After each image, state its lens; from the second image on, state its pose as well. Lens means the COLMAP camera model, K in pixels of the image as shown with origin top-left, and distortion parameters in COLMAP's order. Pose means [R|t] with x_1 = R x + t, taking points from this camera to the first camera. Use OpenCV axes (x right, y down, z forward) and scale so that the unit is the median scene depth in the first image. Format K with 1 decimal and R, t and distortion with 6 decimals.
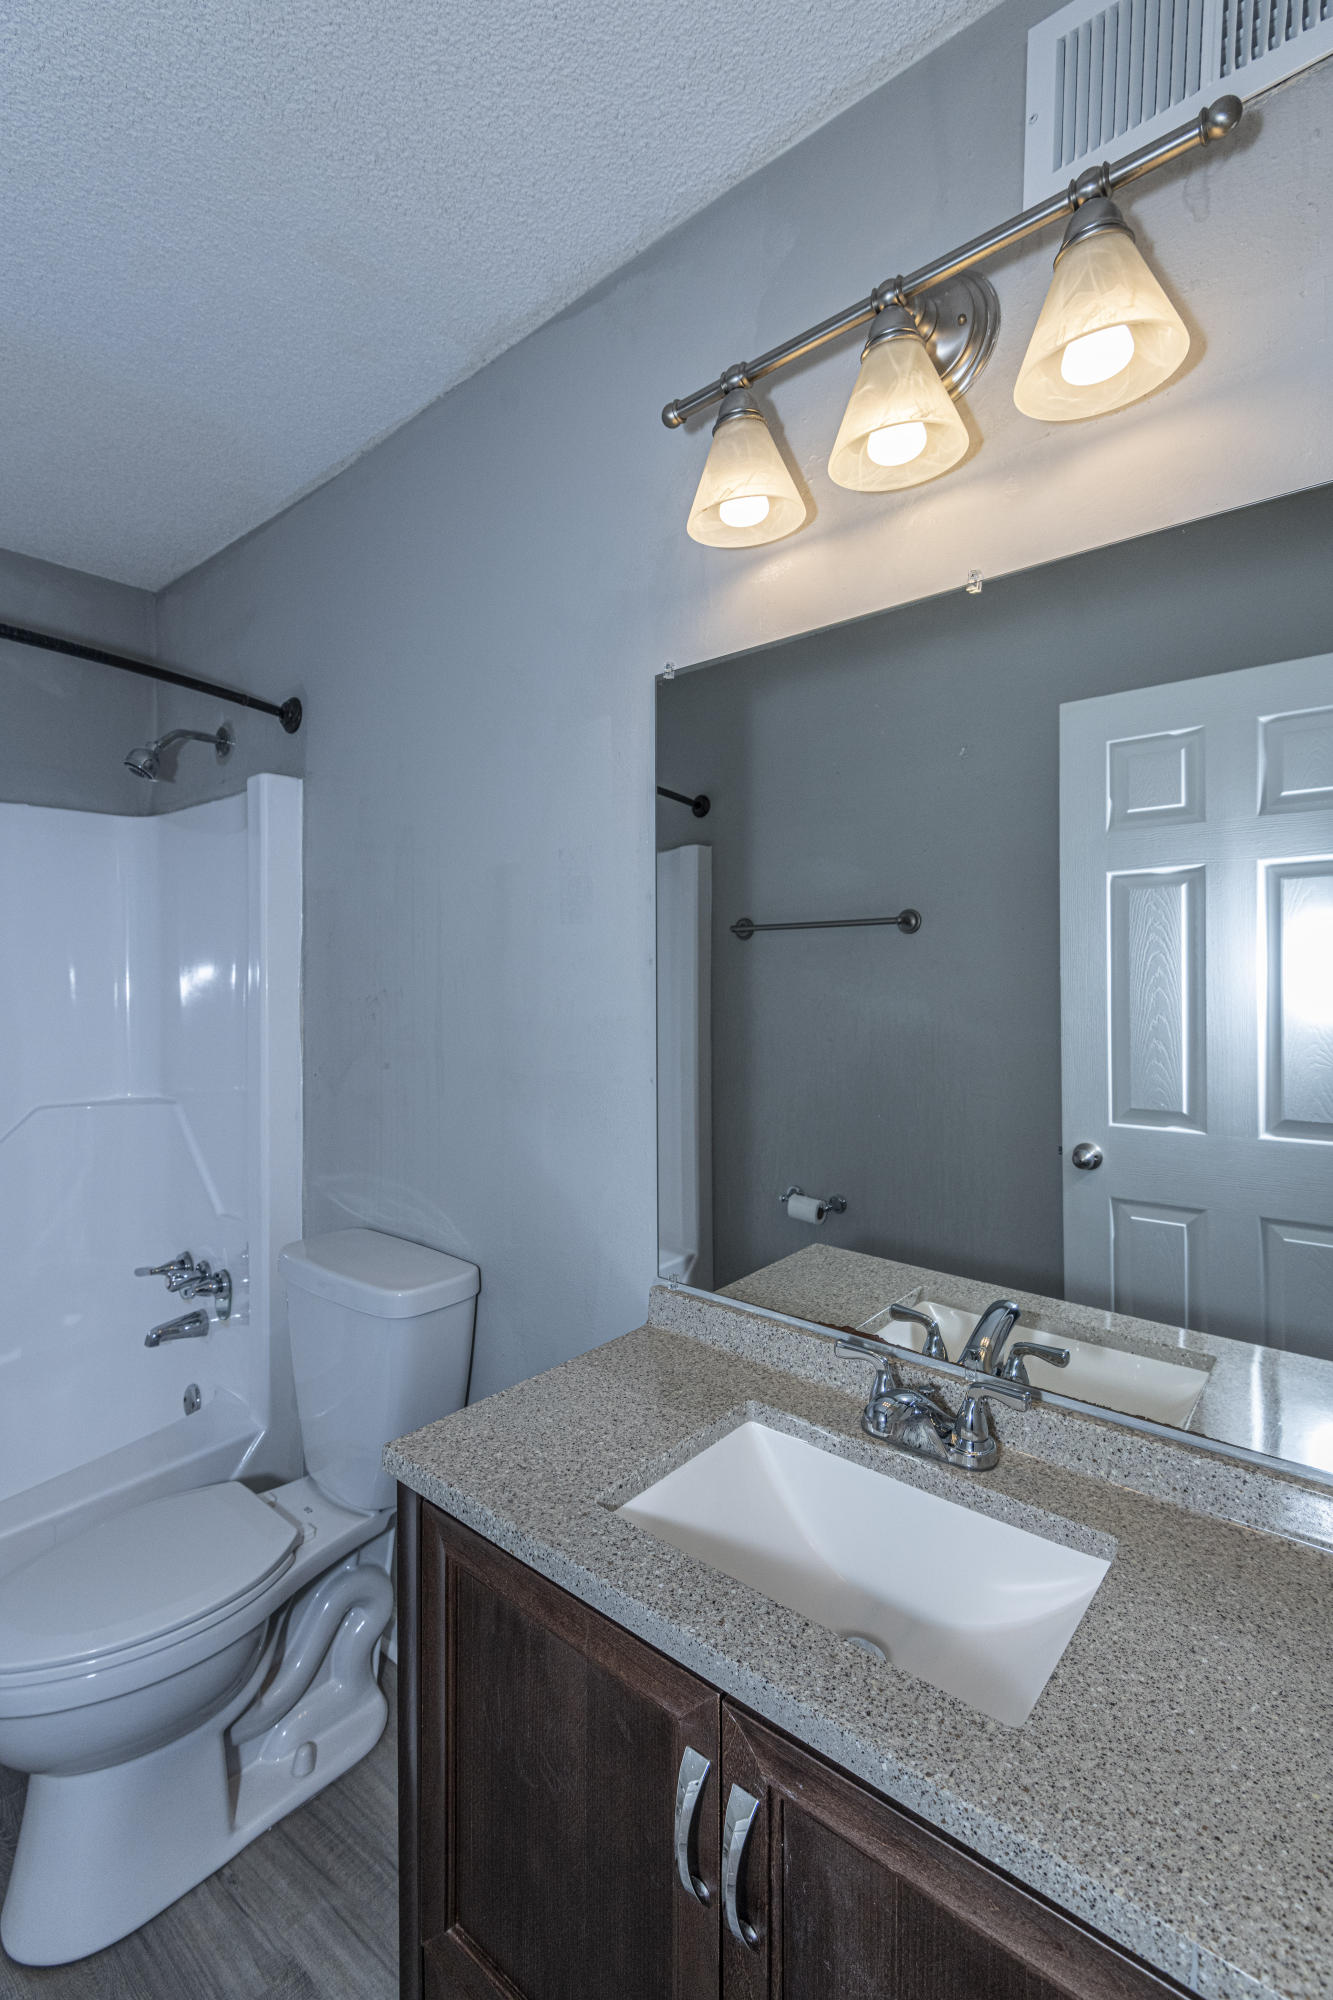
lens RADIAL K [[899.2, 0, 659.0], [0, 899.2, 1008.7], [0, 0, 1]] dist [0.044907, -0.030925]
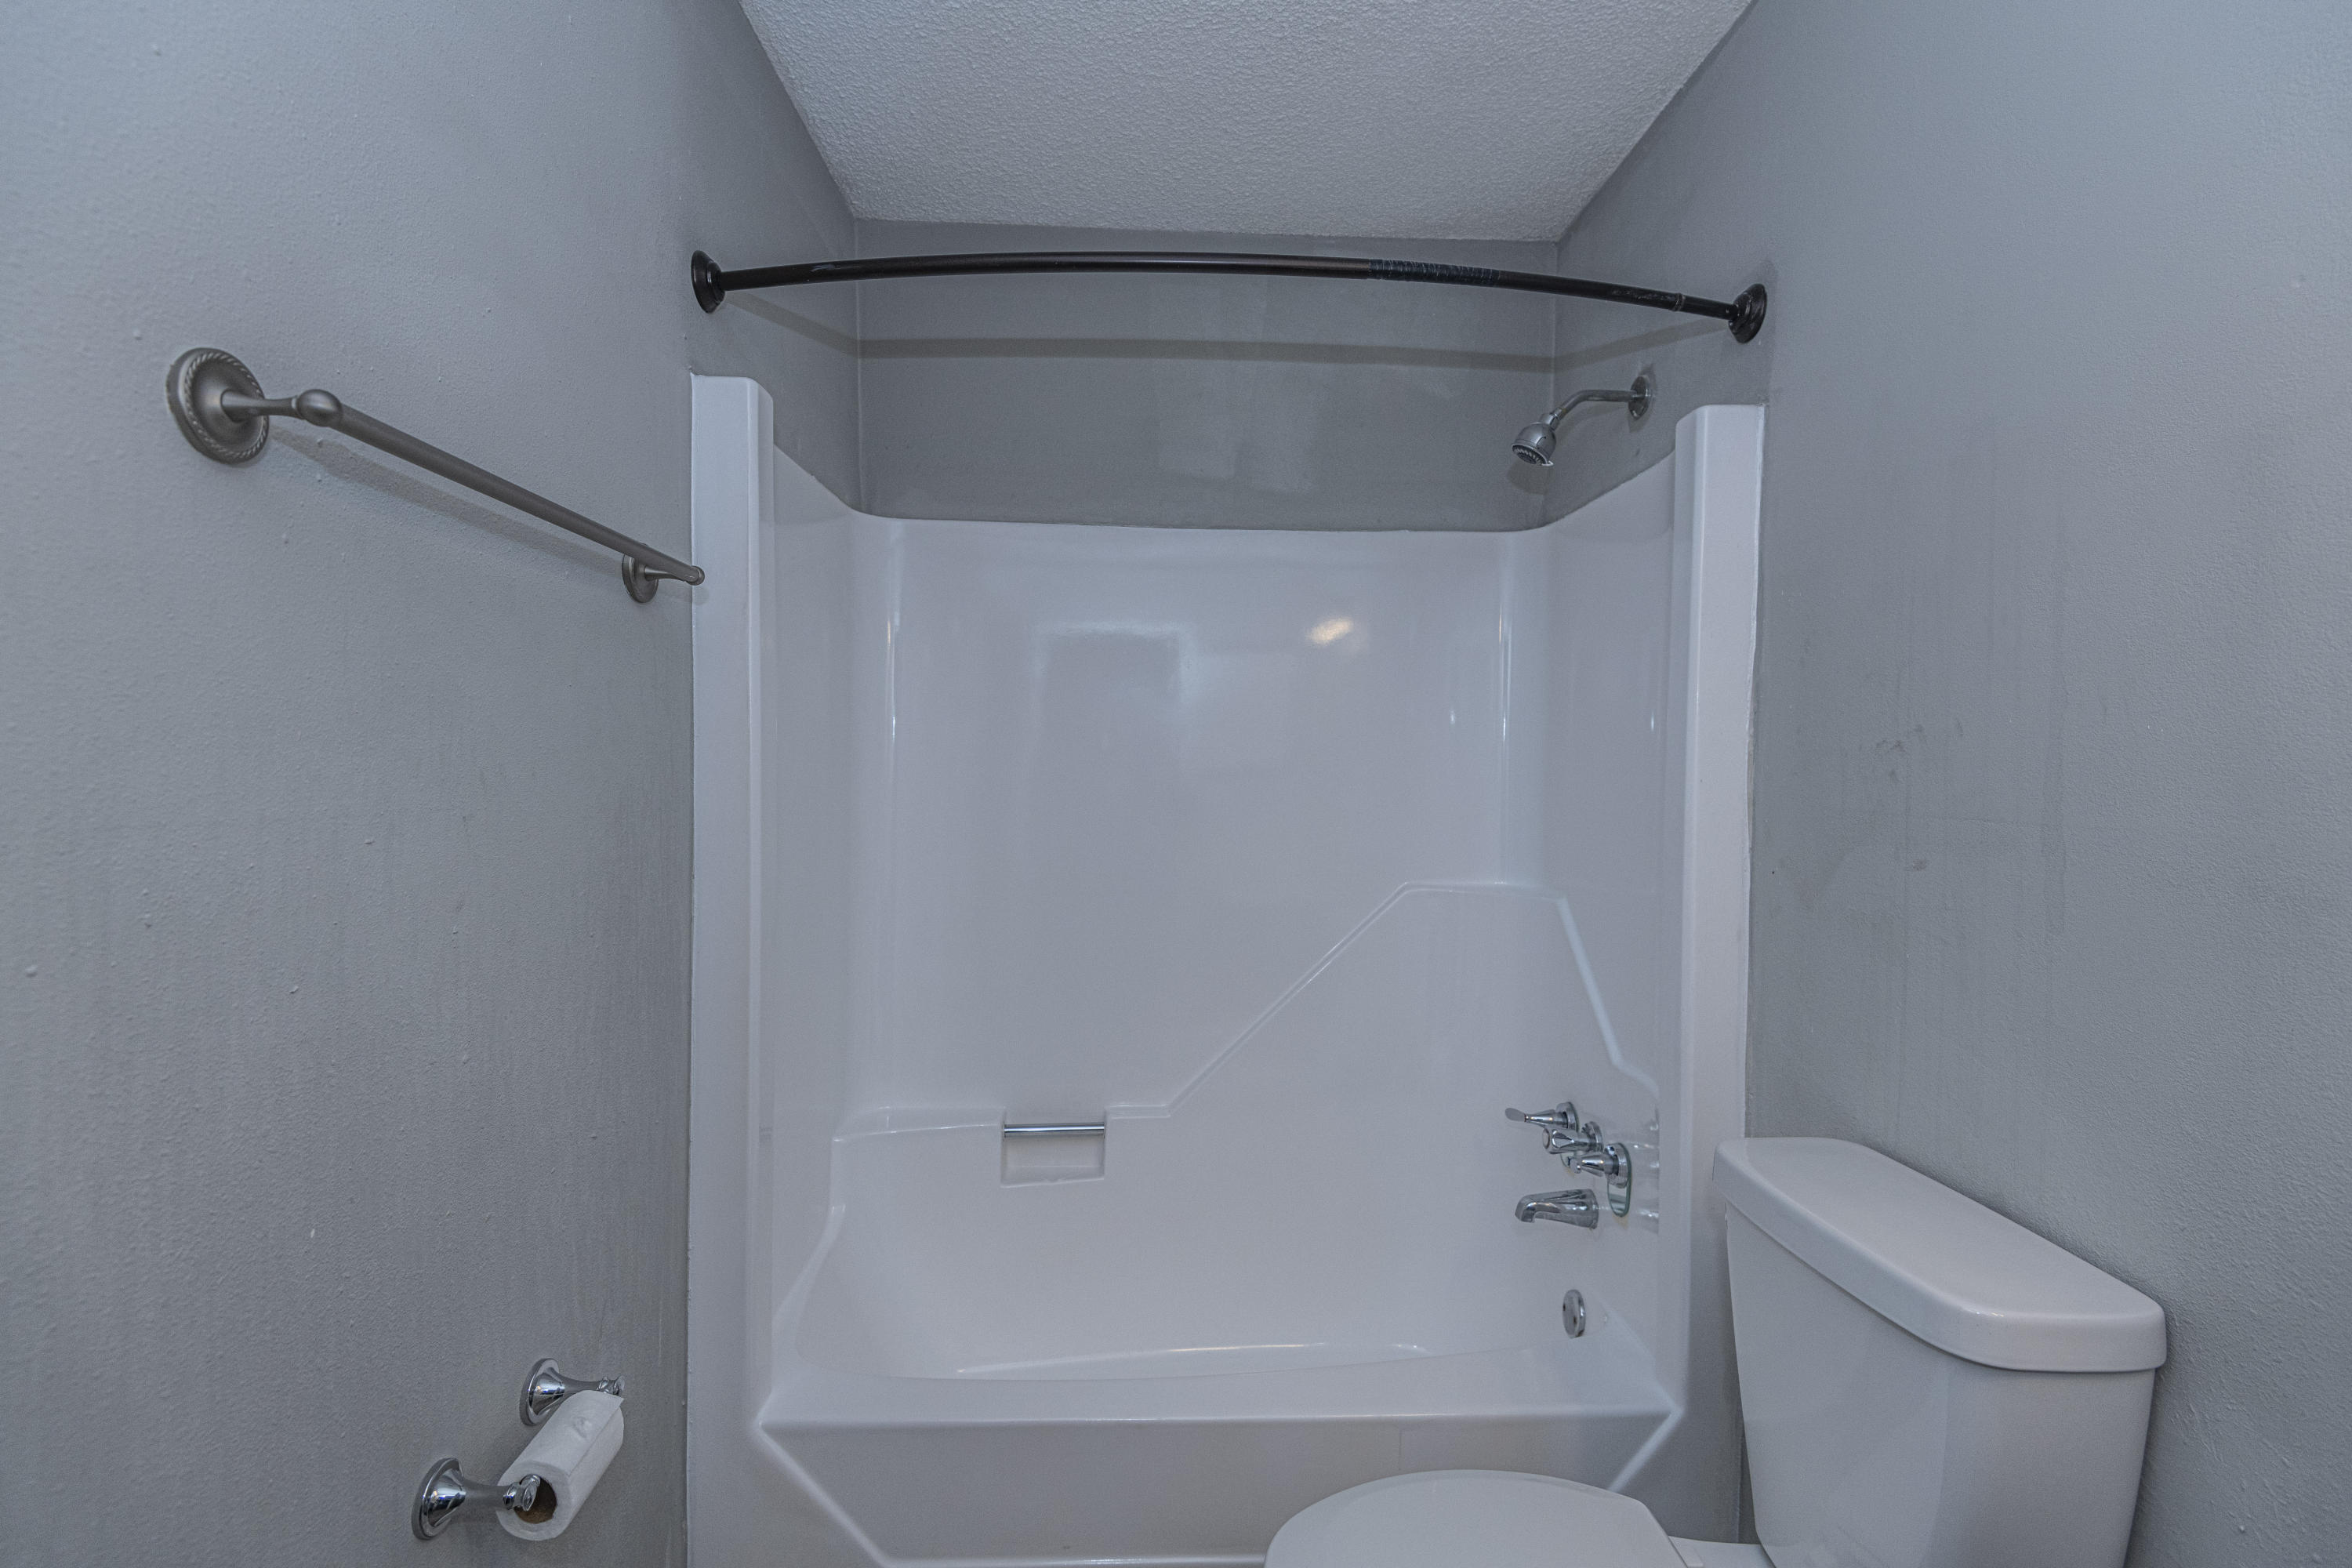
lens RADIAL K [[1066.5, 0, 1185.8], [0, 1066.5, 767.8], [0, 0, 1]] dist [0.029178, -0.015900]
pose [[0.680169, 0.010733, -0.732977, -0.144177], [-0.035275, 0.999214, -0.018102, 0.036720], [0.732206, 0.038168, 0.680013, 0.254887]]
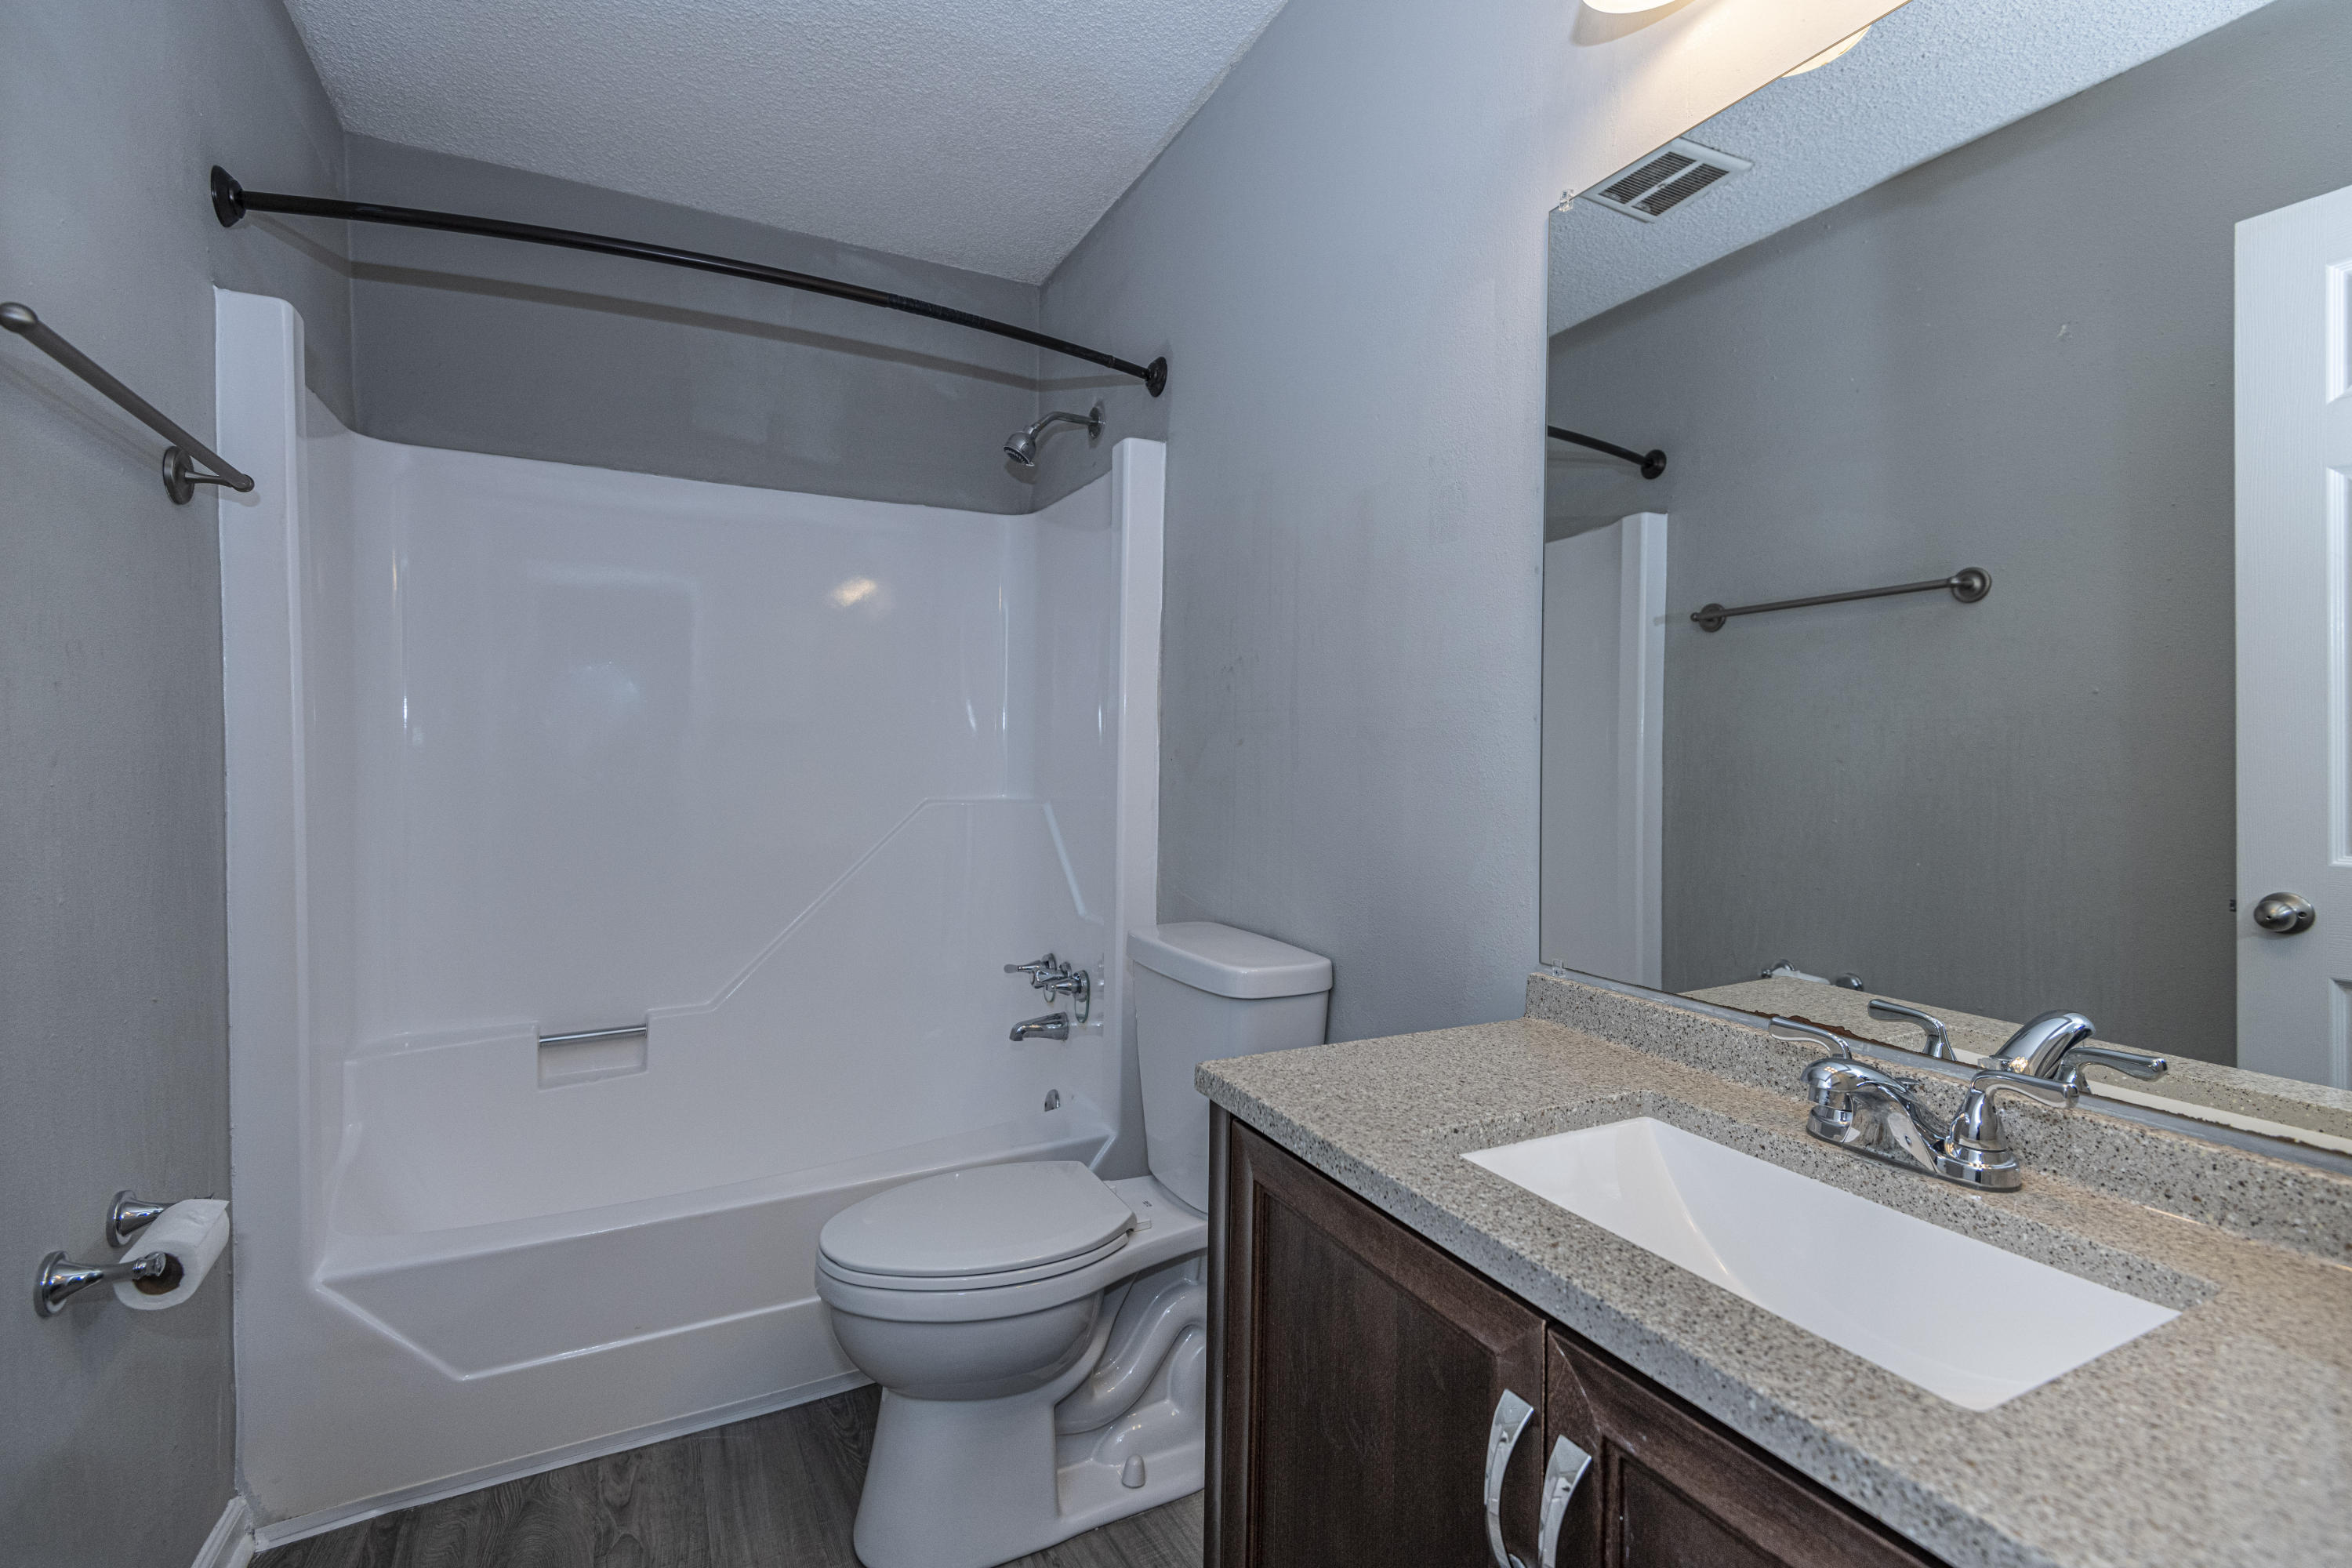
lens RADIAL K [[1066.5, 0, 1185.8], [0, 1066.5, 767.8], [0, 0, 1]] dist [0.029178, -0.015900]
pose [[0.927085, 0.013303, -0.374614, 0.051204], [-0.019542, 0.999726, -0.012861, 0.119556], [0.374341, 0.019244, 0.927092, -0.001285]]
